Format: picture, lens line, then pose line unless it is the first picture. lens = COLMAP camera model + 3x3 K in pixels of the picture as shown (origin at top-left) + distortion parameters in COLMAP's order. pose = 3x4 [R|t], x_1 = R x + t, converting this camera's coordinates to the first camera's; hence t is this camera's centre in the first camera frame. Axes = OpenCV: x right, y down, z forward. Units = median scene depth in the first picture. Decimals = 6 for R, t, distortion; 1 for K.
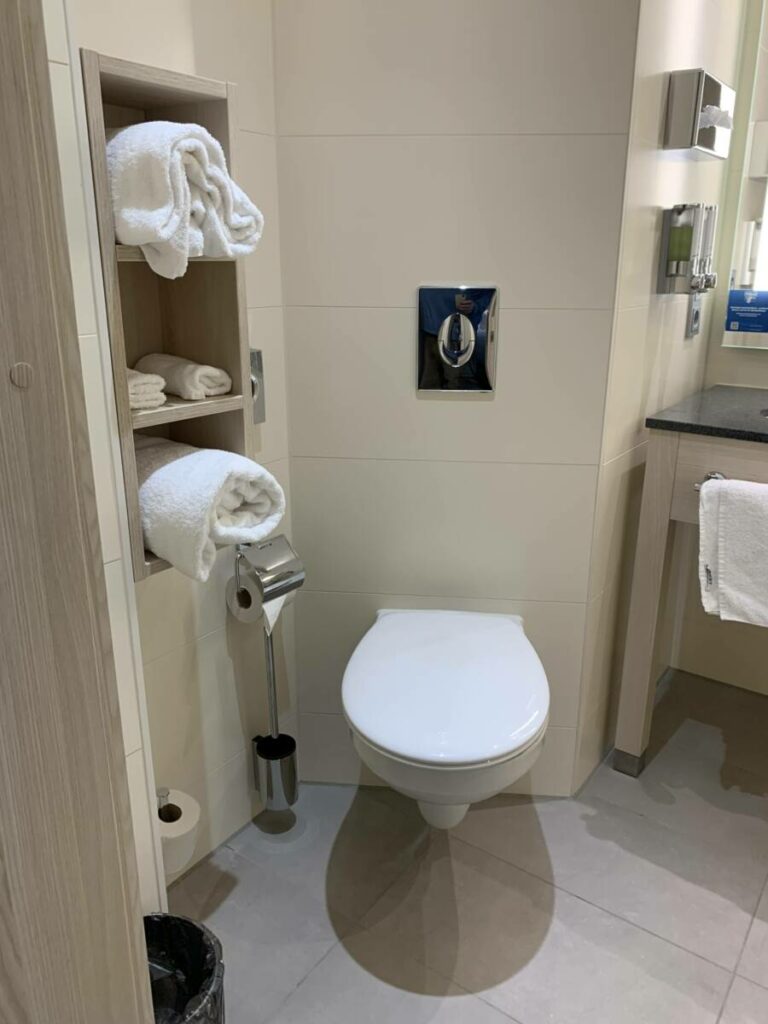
lens RADIAL K [[779.3, 0, 387.4], [0, 779.3, 511.6], [0, 0, 1]] dist [0.013985, -0.007923]
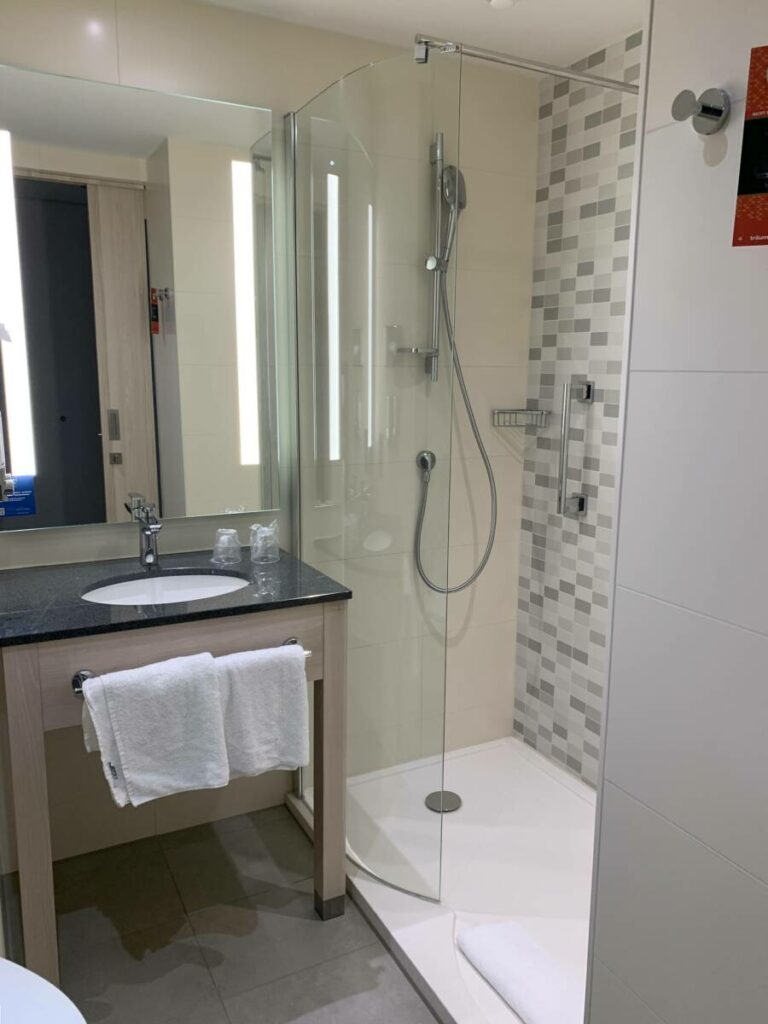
lens RADIAL K [[779.3, 0, 386.1], [0, 779.3, 508.9], [0, 0, 1]] dist [0.013985, -0.007923]
pose [[0.450885, -0.160981, 0.877945, -0.261325], [0.271418, 0.961752, 0.036956, -0.186638], [-0.850315, 0.221627, 0.477332, 0.146076]]
